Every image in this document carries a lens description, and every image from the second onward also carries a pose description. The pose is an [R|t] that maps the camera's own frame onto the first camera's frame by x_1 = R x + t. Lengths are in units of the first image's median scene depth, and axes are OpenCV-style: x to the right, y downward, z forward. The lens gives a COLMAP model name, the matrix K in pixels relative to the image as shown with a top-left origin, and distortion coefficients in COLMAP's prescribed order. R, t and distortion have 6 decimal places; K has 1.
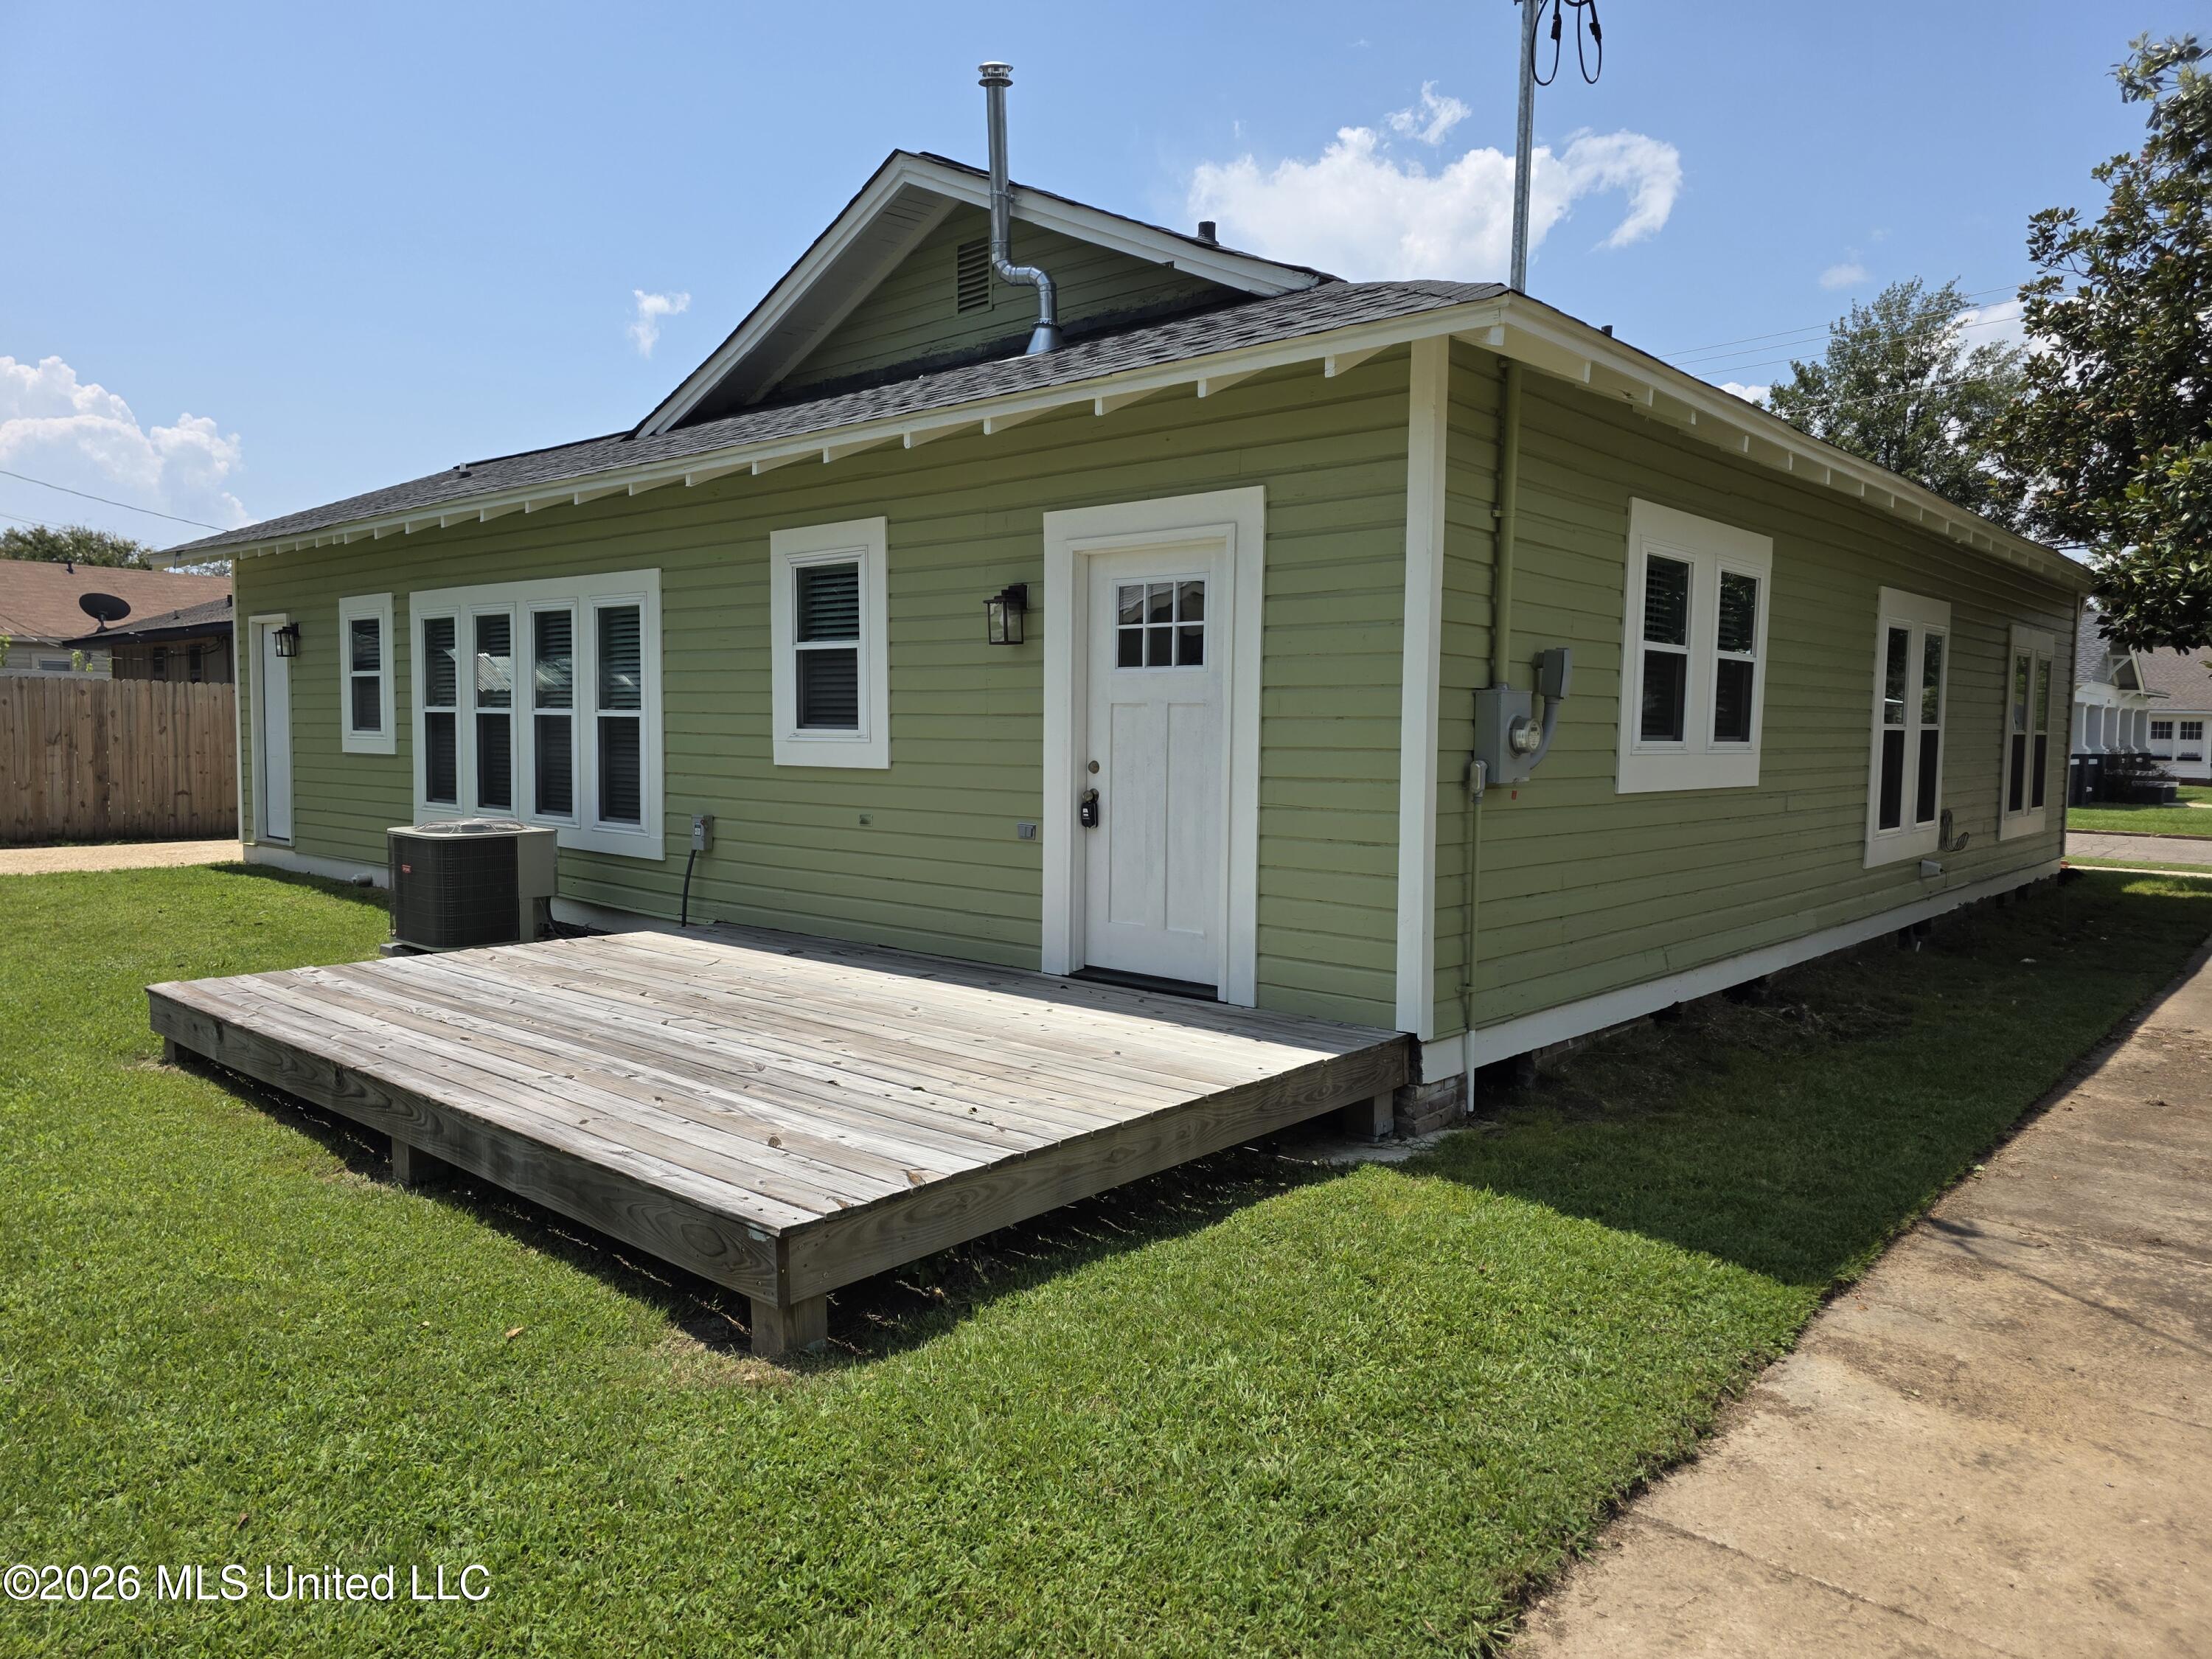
lens RADIAL K [[1471.7, 0, 1123.6], [0, 1471.7, 830.2], [0, 0, 1]] dist [0.088883, -0.091925]
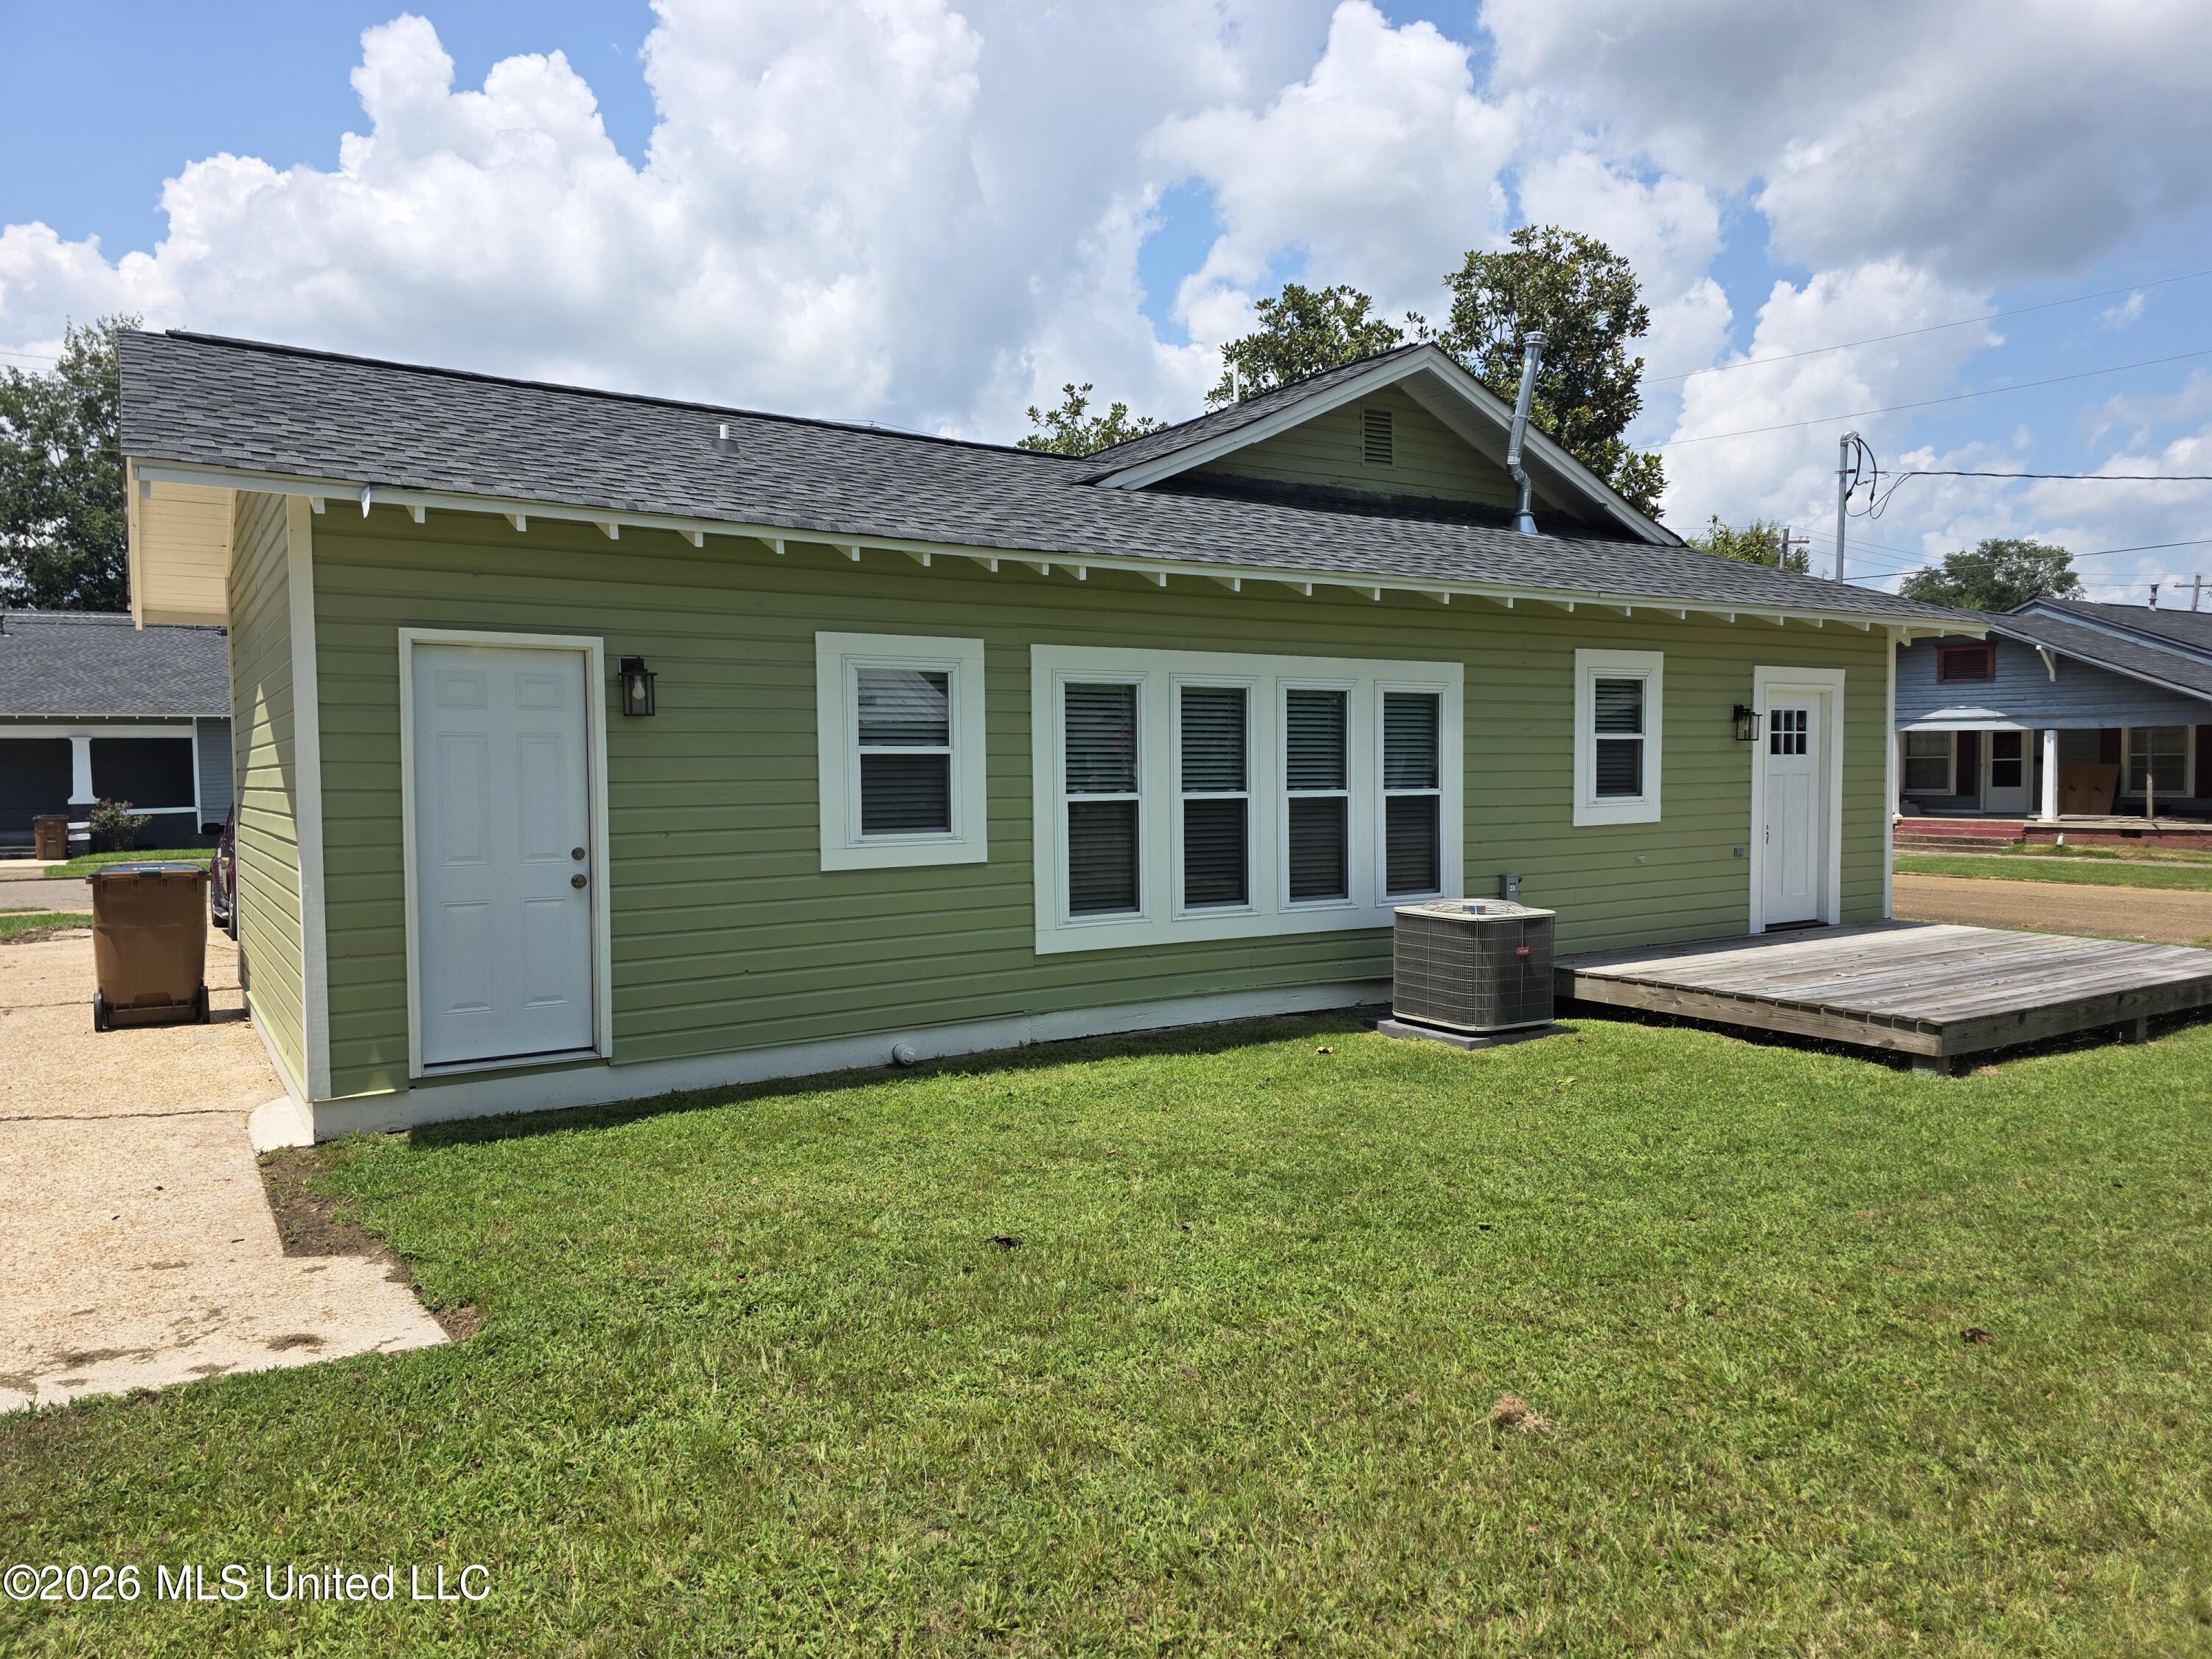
lens RADIAL K [[1471.7, 0, 1123.6], [0, 1471.7, 830.2], [0, 0, 1]] dist [0.088883, -0.091925]
pose [[0.264401, -0.054532, 0.962870, -1.674516], [0.082133, 0.996046, 0.033858, -0.123122], [-0.960909, 0.070132, 0.267835, 1.082959]]
